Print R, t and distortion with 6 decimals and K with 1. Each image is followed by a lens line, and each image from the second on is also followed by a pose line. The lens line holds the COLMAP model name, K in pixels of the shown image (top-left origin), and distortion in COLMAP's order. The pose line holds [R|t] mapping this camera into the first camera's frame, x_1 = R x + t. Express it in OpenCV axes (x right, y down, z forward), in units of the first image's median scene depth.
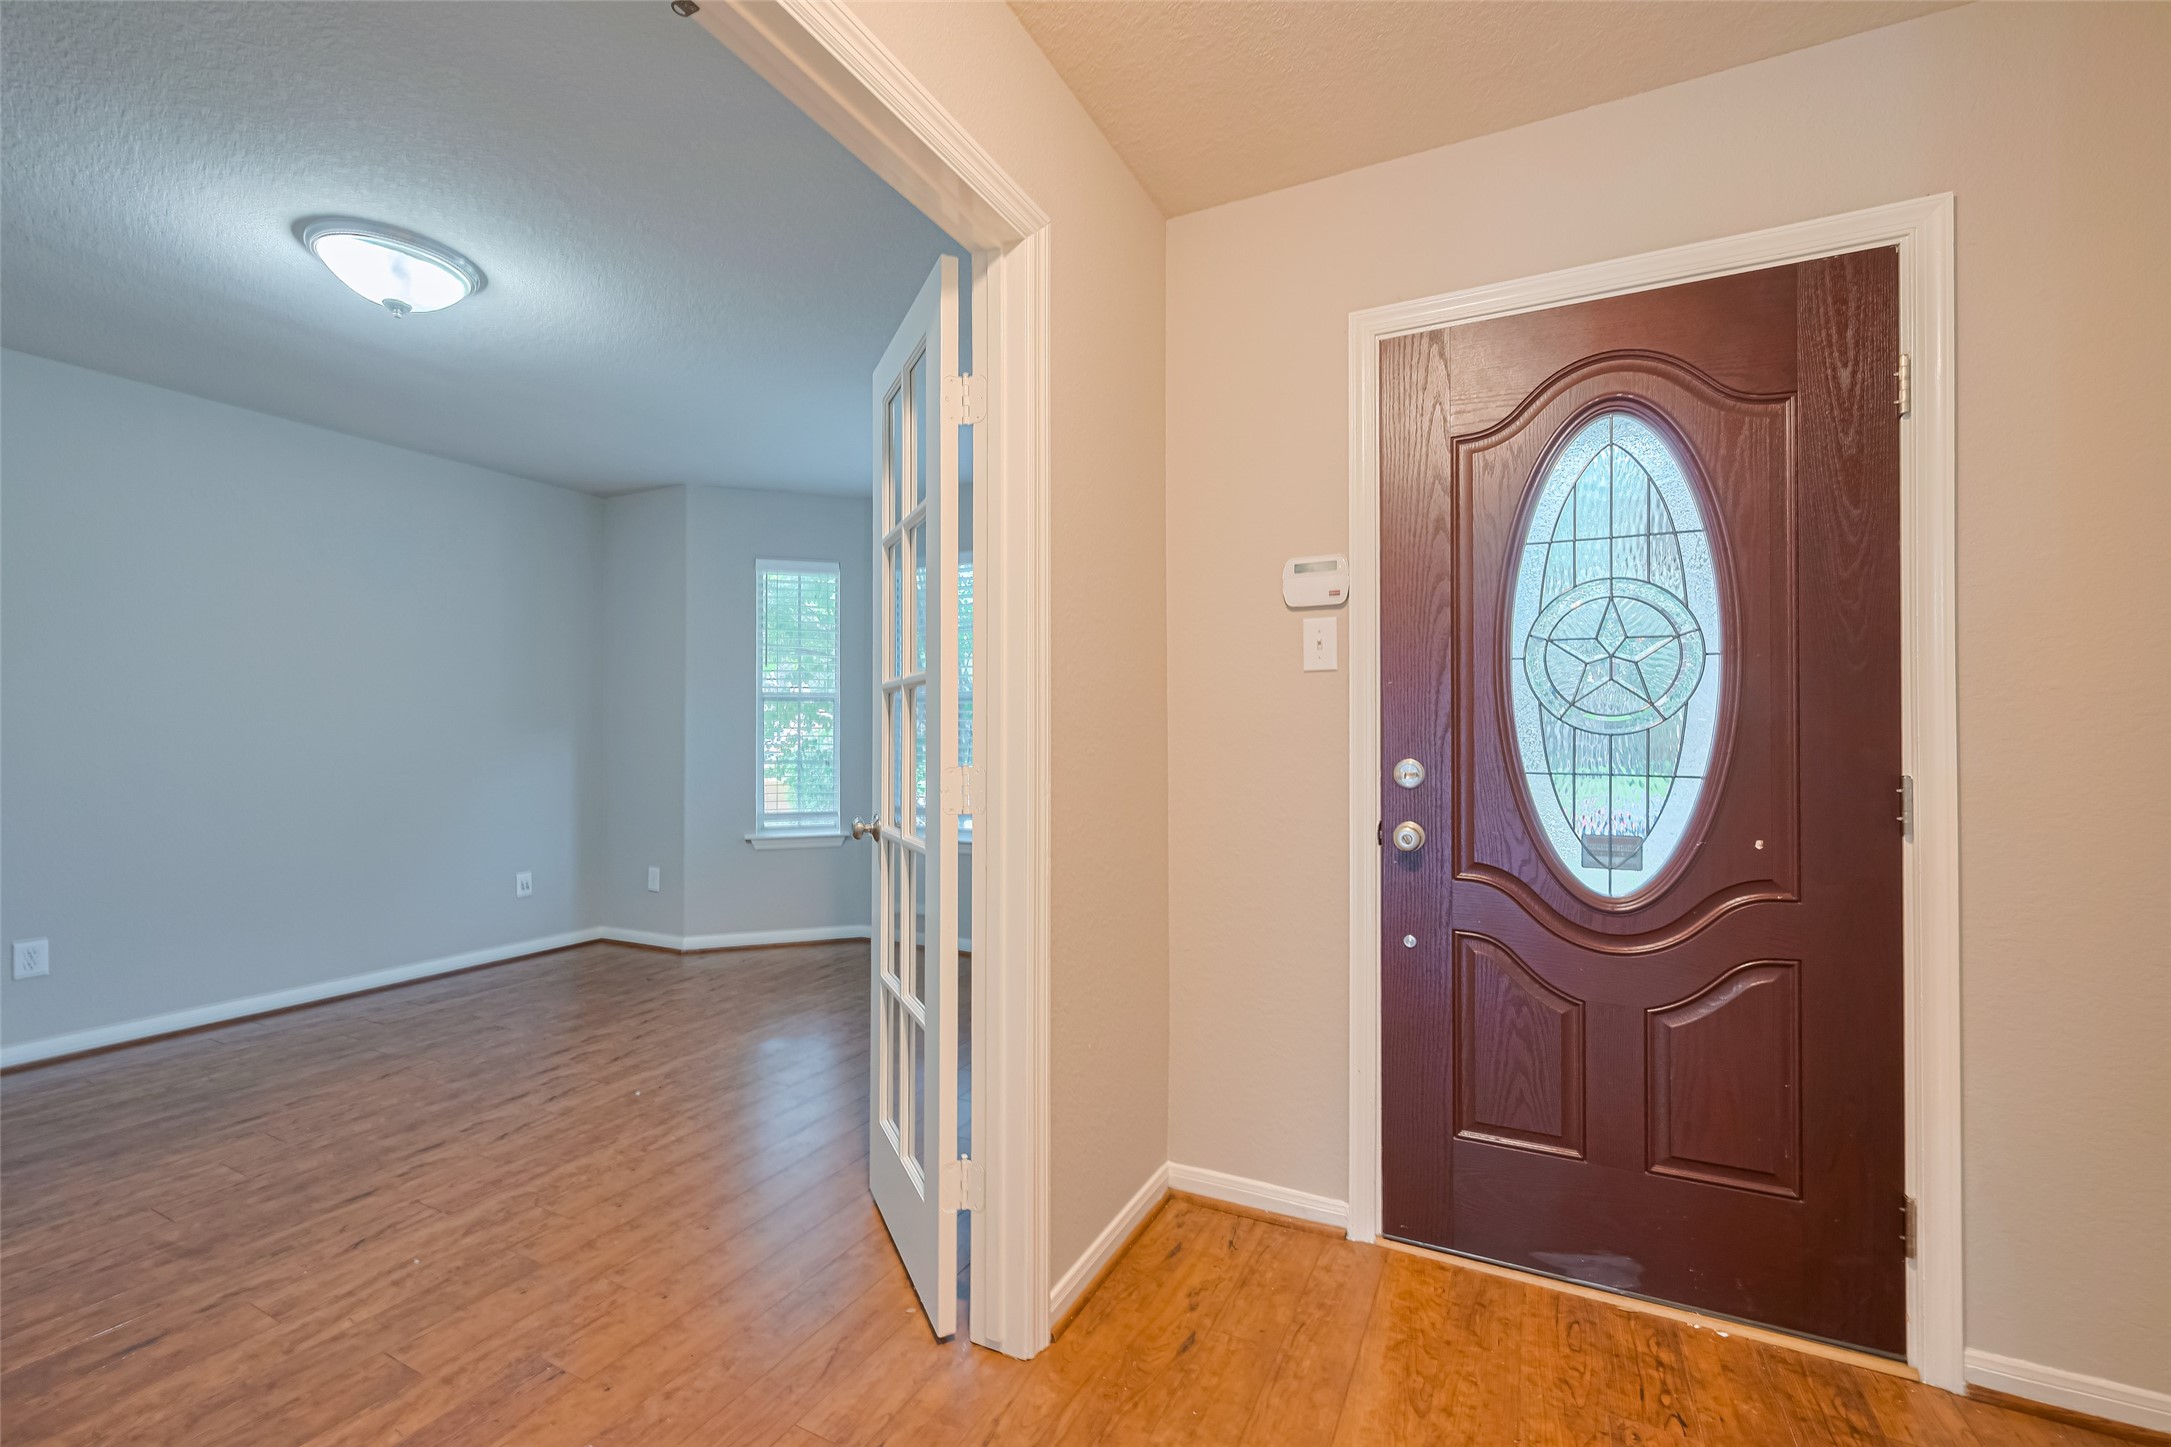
lens RADIAL K [[850.3, 0, 1088.4], [0, 850.3, 734.1], [0, 0, 1]] dist [0.001085, 0.000096]
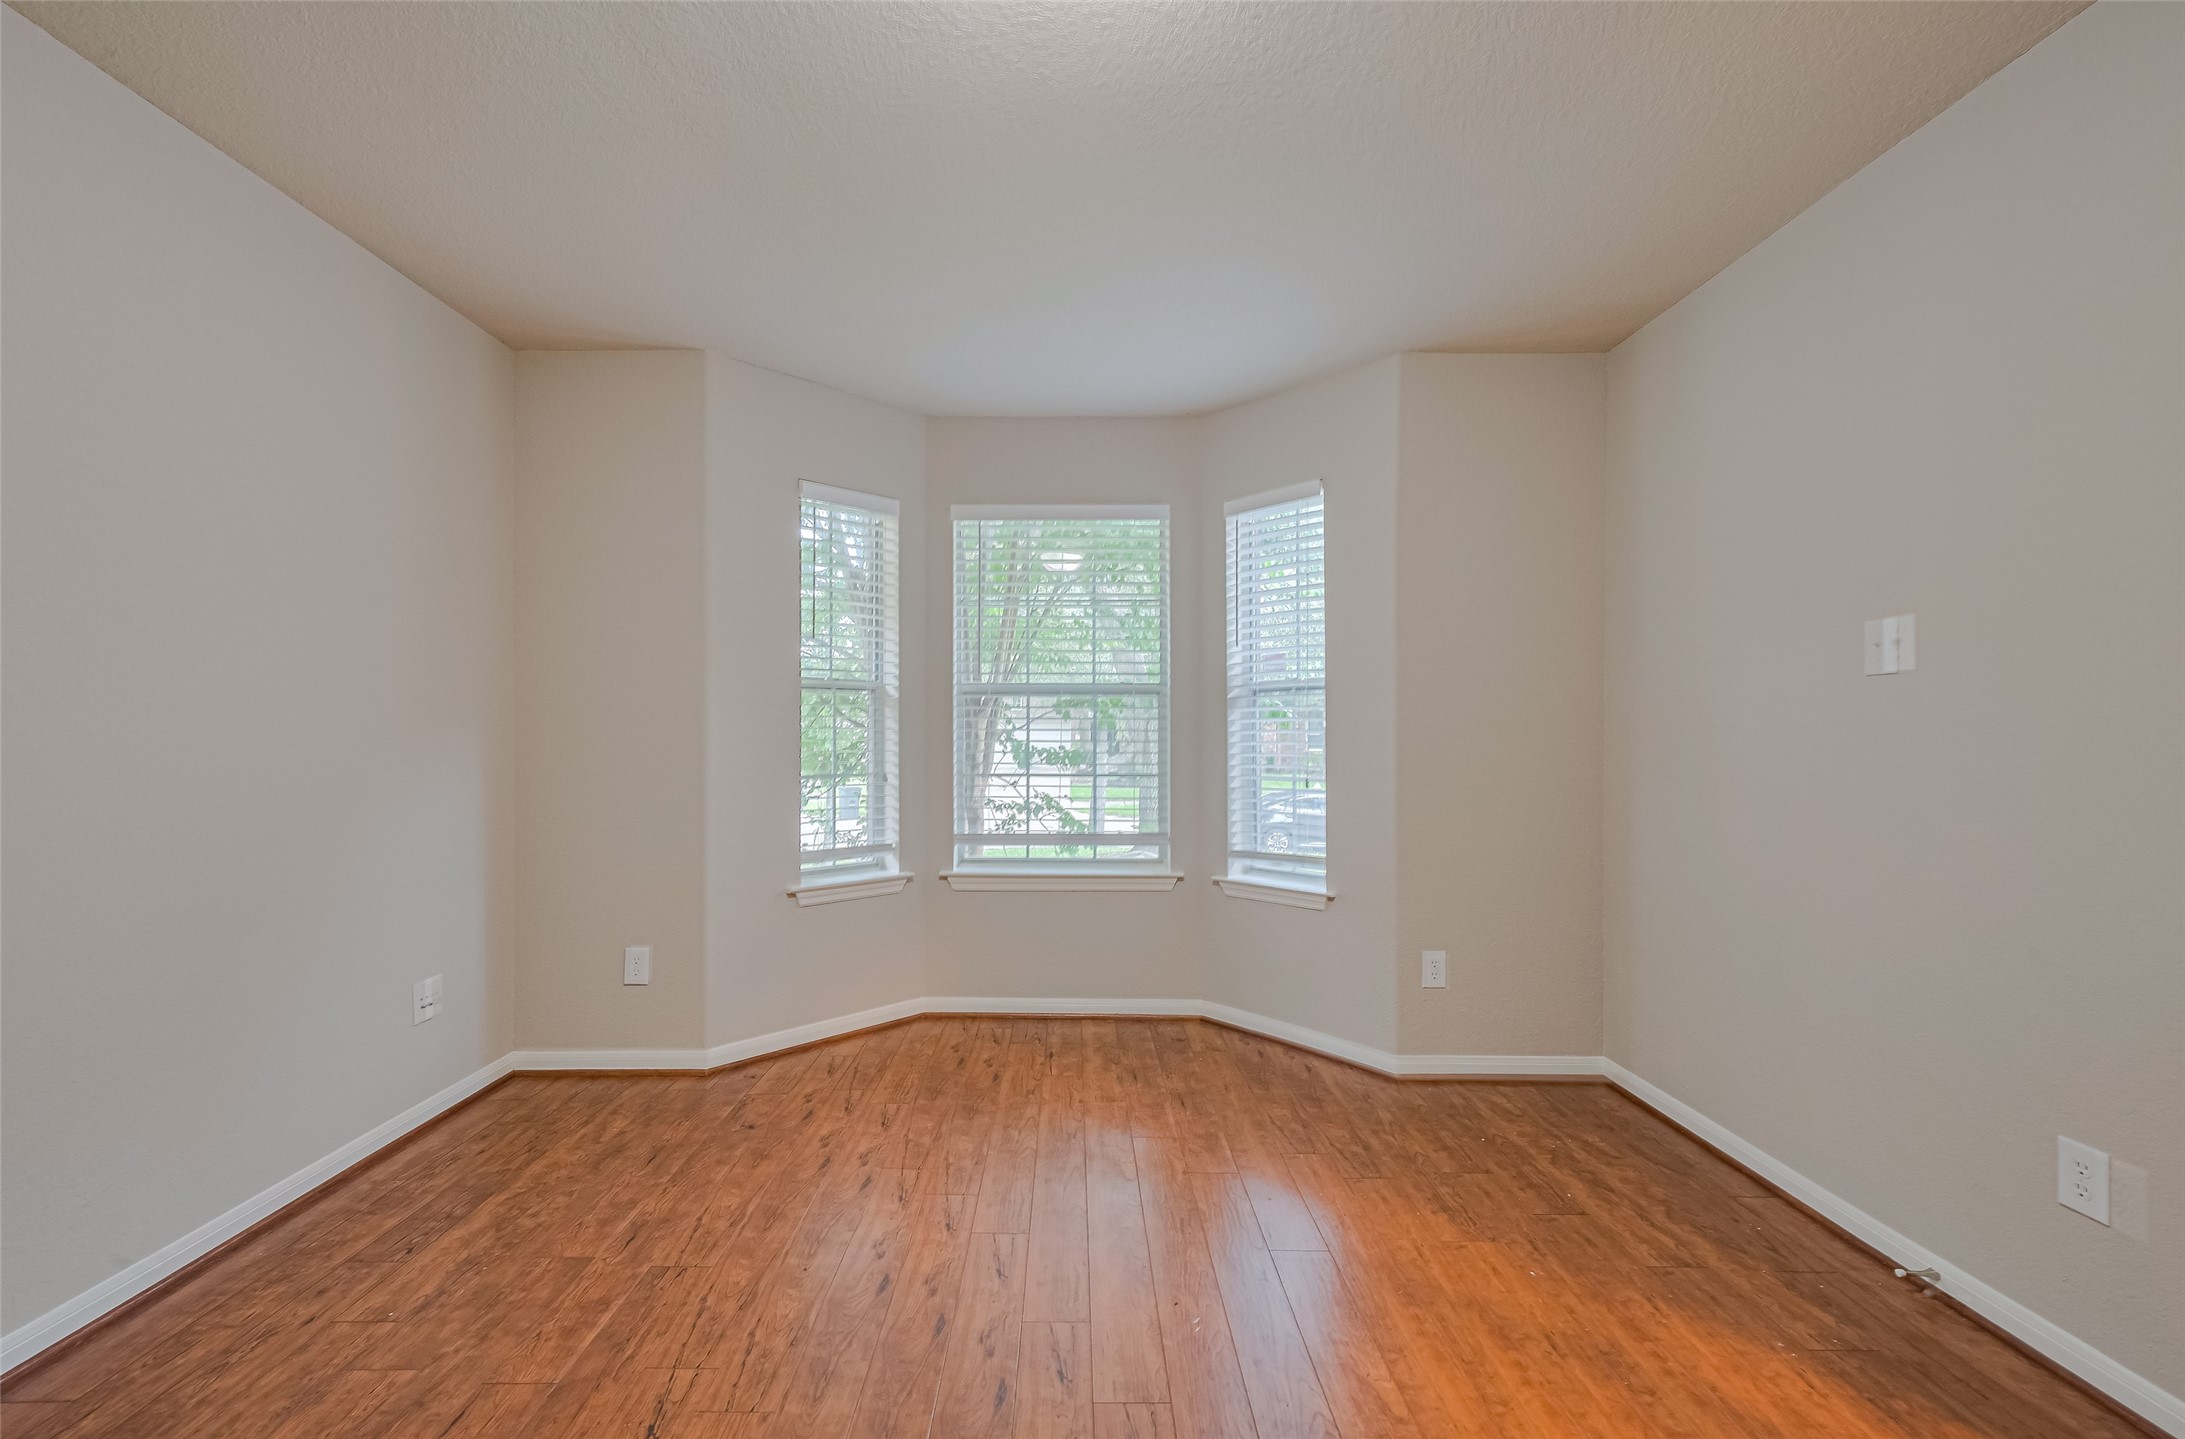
lens RADIAL K [[886.4, 0, 1092.7], [0, 886.4, 736.9], [0, 0, 1]] dist [0.017312, 0.000078]
pose [[0.908657, 0.005519, 0.417507, -0.482314], [-0.000843, 0.999935, -0.011383, 0.008797], [-0.417543, 0.009992, 0.908602, 0.256352]]
